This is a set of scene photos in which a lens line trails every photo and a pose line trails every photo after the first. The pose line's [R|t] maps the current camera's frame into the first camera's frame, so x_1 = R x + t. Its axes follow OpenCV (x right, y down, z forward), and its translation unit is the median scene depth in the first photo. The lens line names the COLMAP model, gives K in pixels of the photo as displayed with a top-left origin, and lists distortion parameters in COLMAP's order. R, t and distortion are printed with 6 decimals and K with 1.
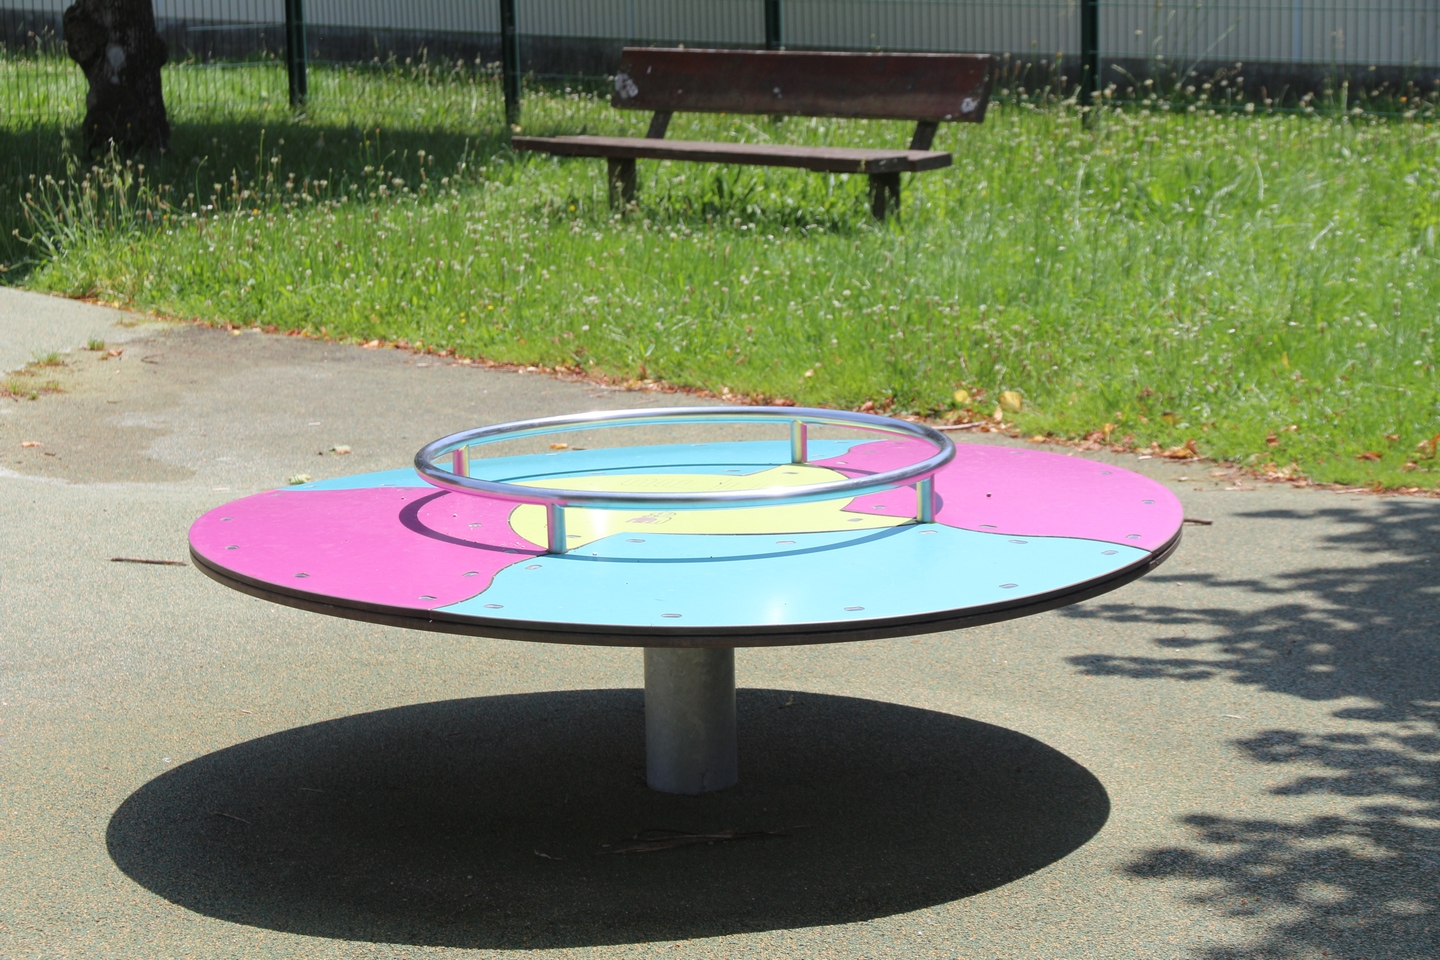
lens RADIAL K [[3826.4, 0, 720.0], [0, 3826.4, 480.0], [0, 0, 1]] dist [0.415603, -0.950560]
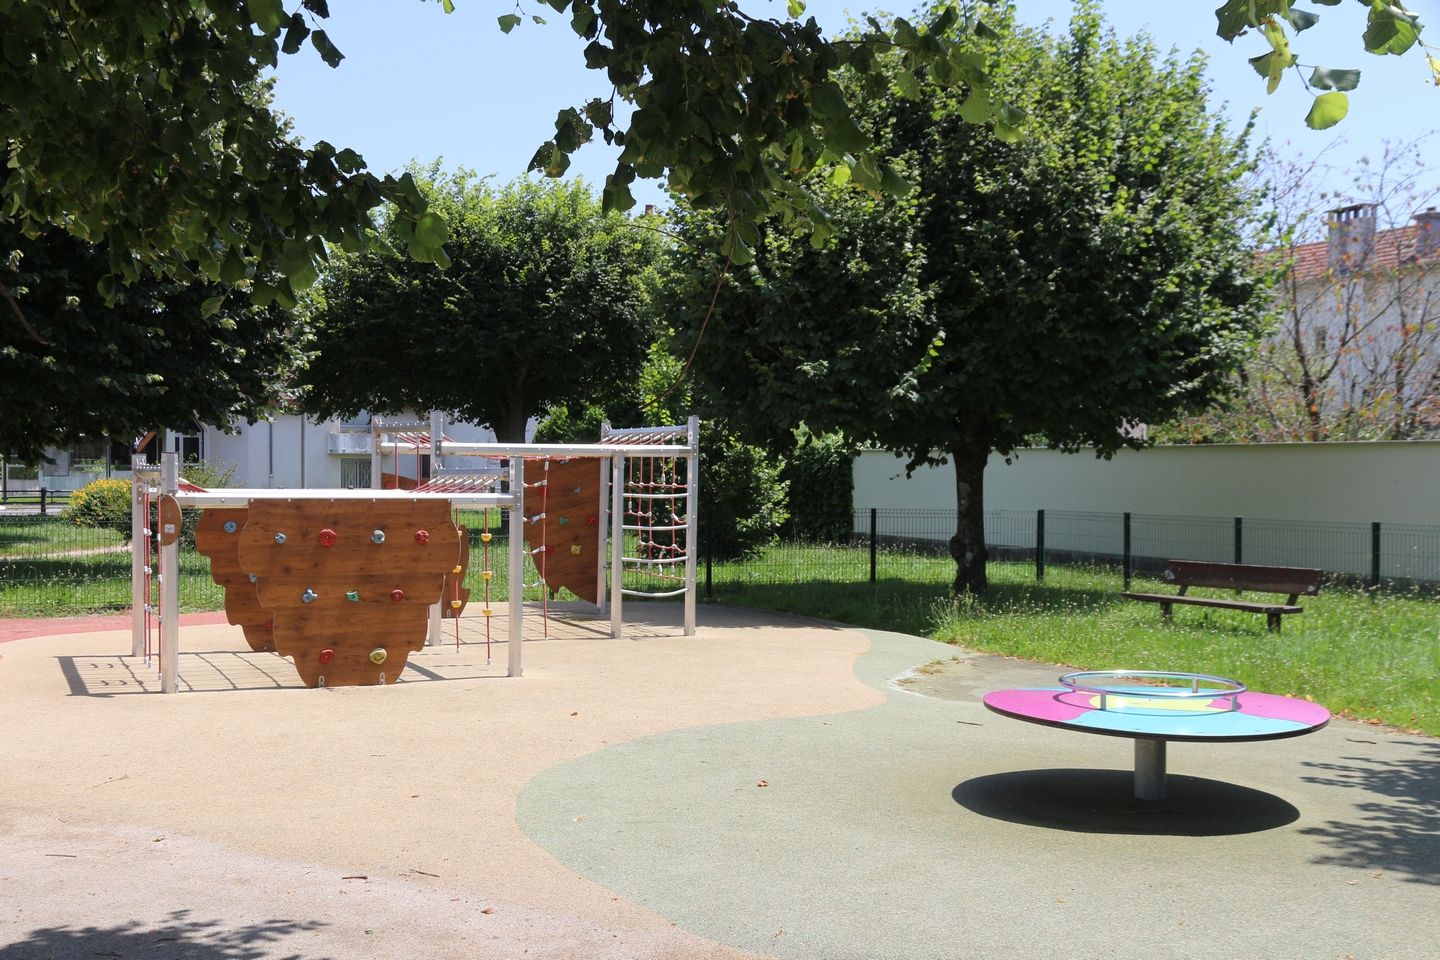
lens RADIAL K [[1678.1, 0, 720.0], [0, 1678.1, 480.0], [0, 0, 1]] dist [-0.008620, 0.477037]
pose [[0.954021, 0.034095, -0.297795, 0.022902], [-0.080749, 0.986013, -0.145798, 0.022811], [0.288659, 0.163141, 0.943430, -0.147410]]
